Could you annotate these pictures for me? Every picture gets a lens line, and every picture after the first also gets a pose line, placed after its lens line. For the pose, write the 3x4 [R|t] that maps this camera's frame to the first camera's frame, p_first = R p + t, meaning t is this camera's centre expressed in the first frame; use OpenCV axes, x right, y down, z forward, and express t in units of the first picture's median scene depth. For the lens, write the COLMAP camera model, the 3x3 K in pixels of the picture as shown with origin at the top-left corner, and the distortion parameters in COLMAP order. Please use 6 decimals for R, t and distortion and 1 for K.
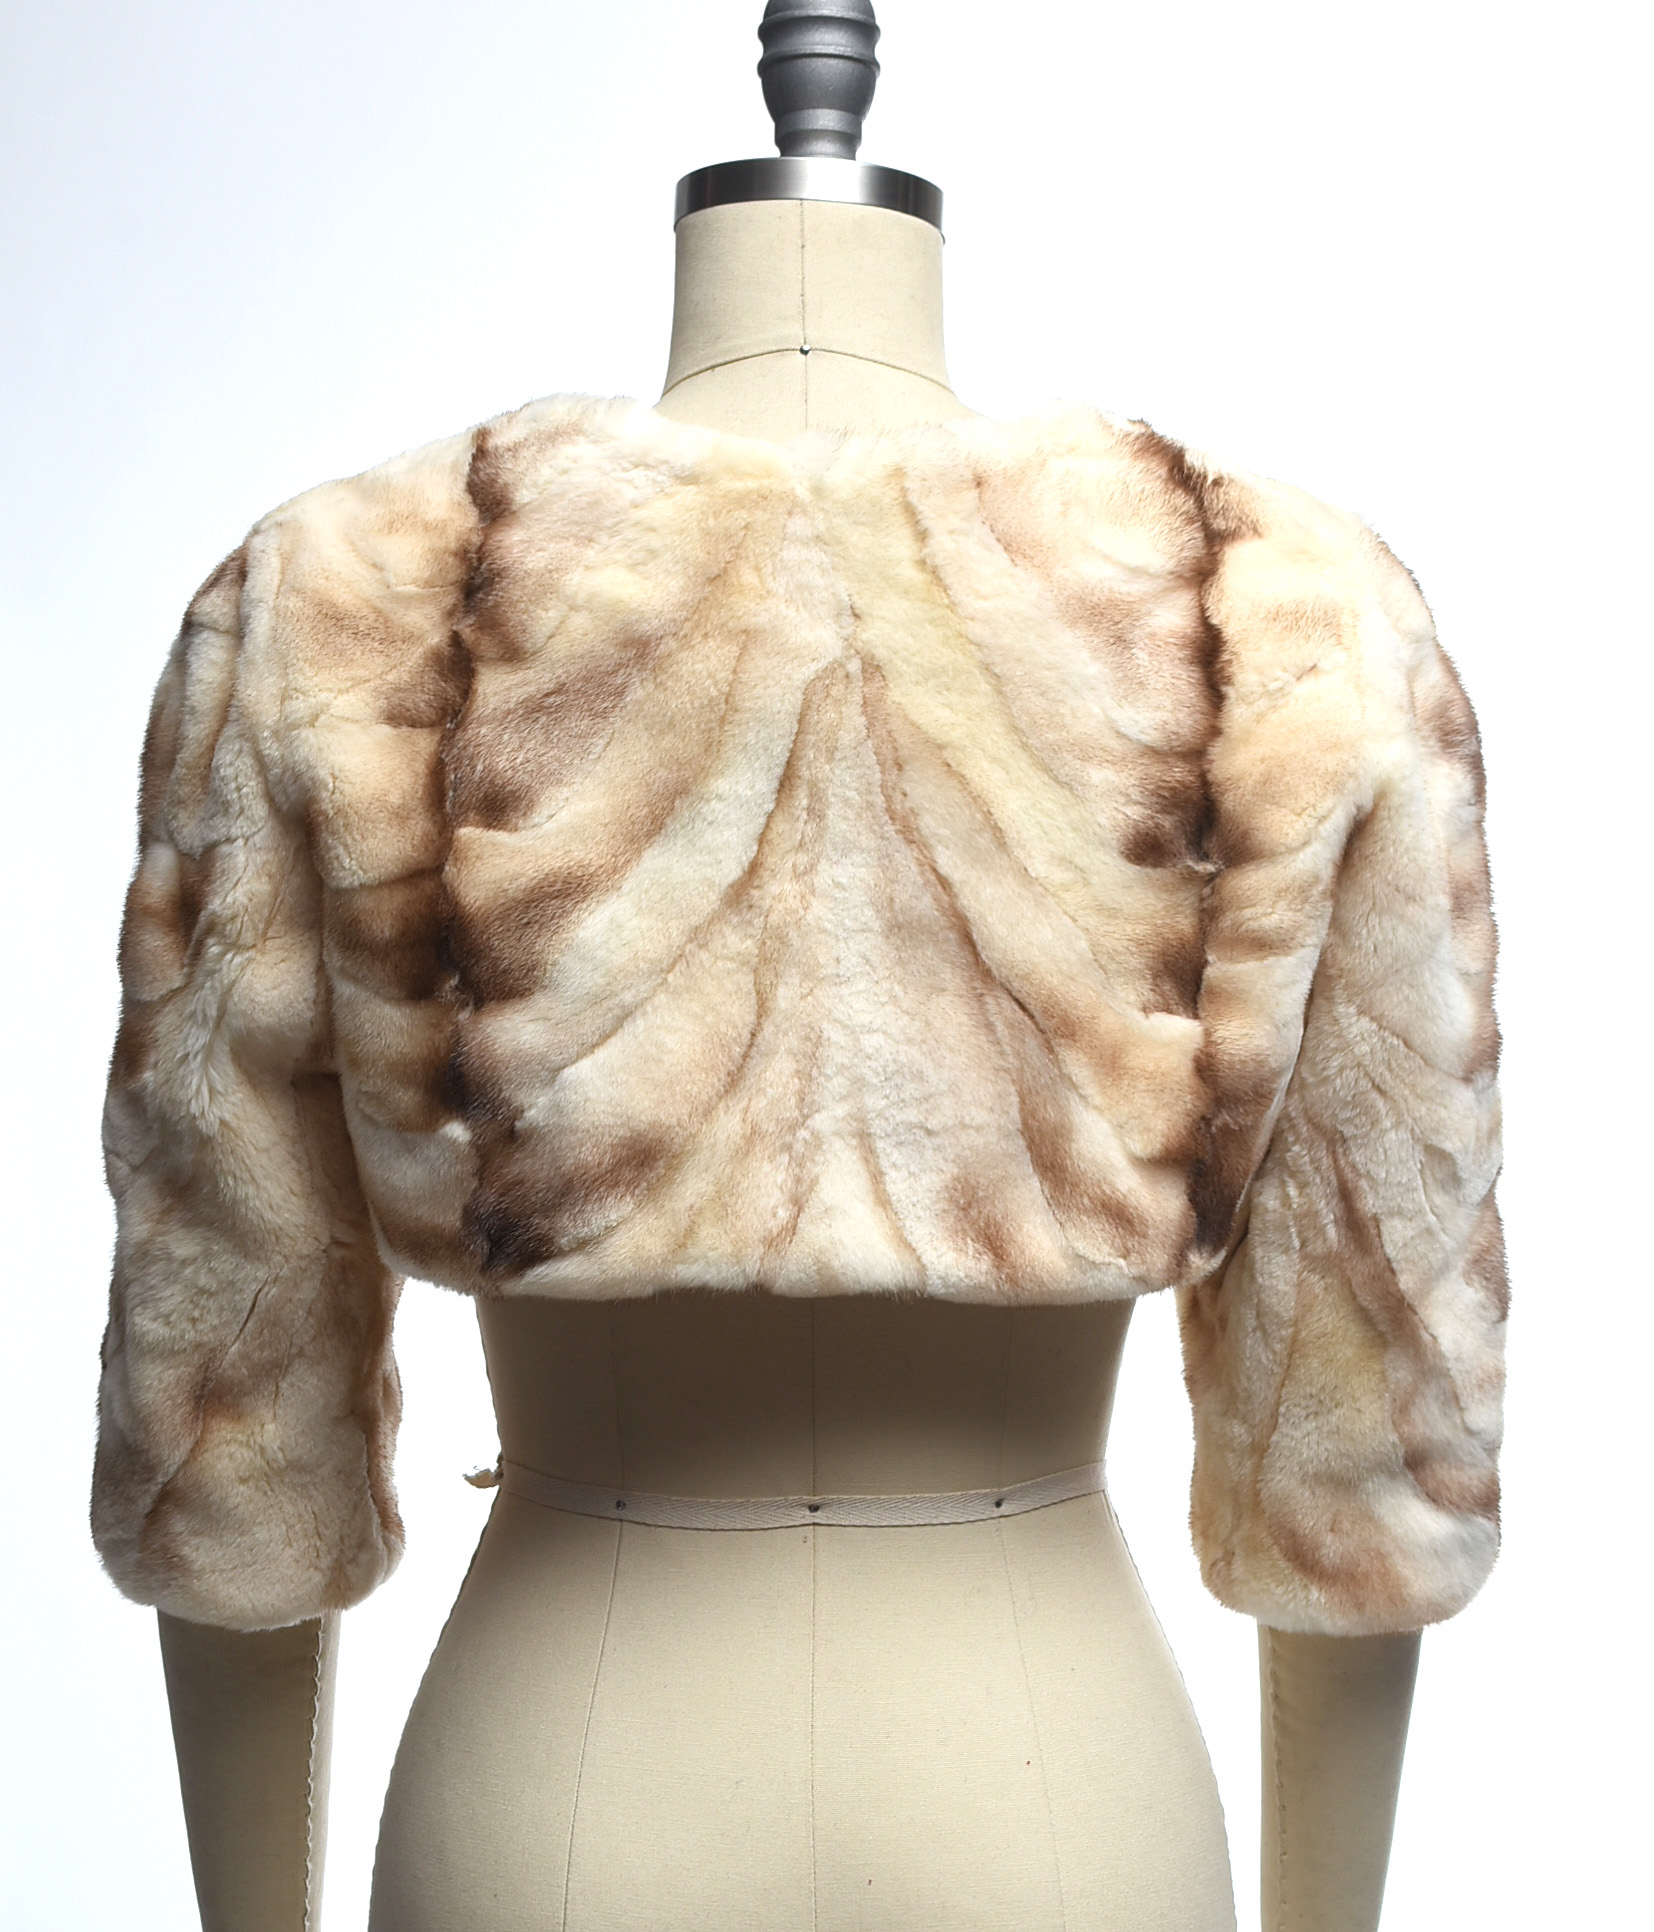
lens RADIAL K [[8865.9, 0, 827.3], [0, 8865.9, 966.1], [0, 0, 1]] dist [-0.151274, 0.000000]
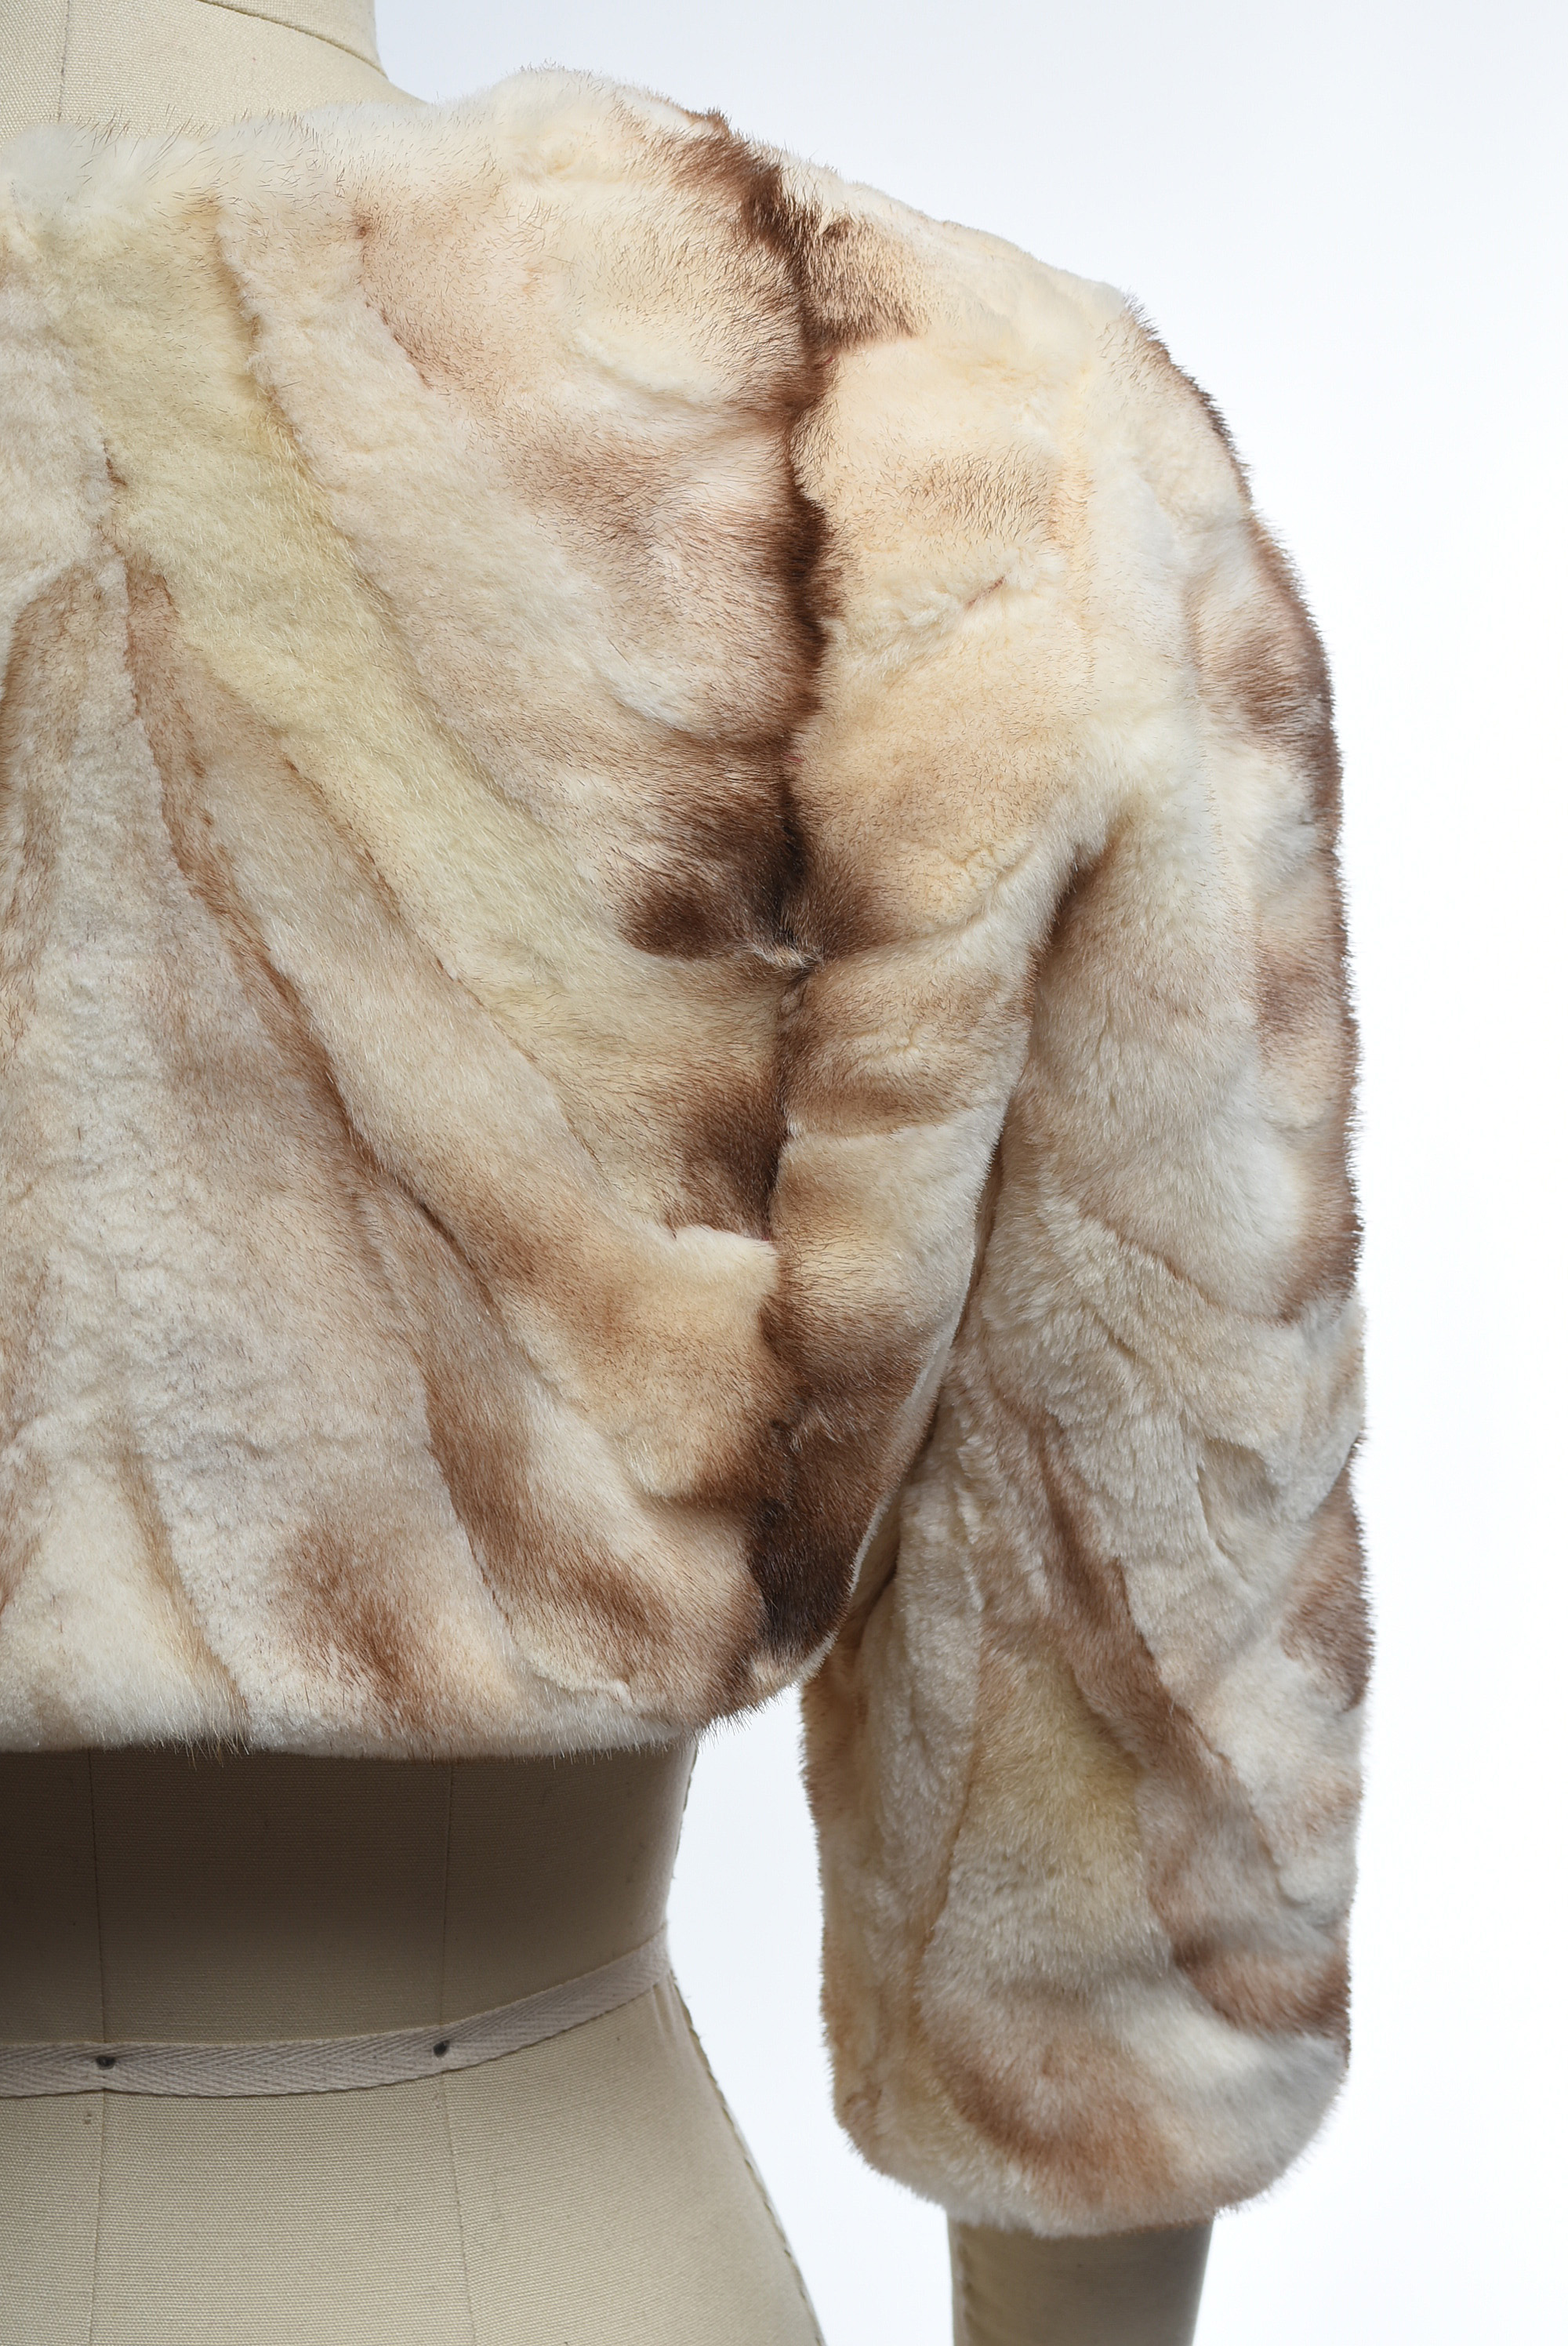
lens RADIAL K [[6228.1, 0, 782.8], [0, 6228.1, 1170.9], [0, 0, 1]] dist [-0.061423, 0.000000]
pose [[0.998483, 0.017779, -0.052108, 0.062220], [-0.012669, 0.995224, 0.096797, -0.034683], [0.053581, -0.095990, 0.993939, 0.625209]]
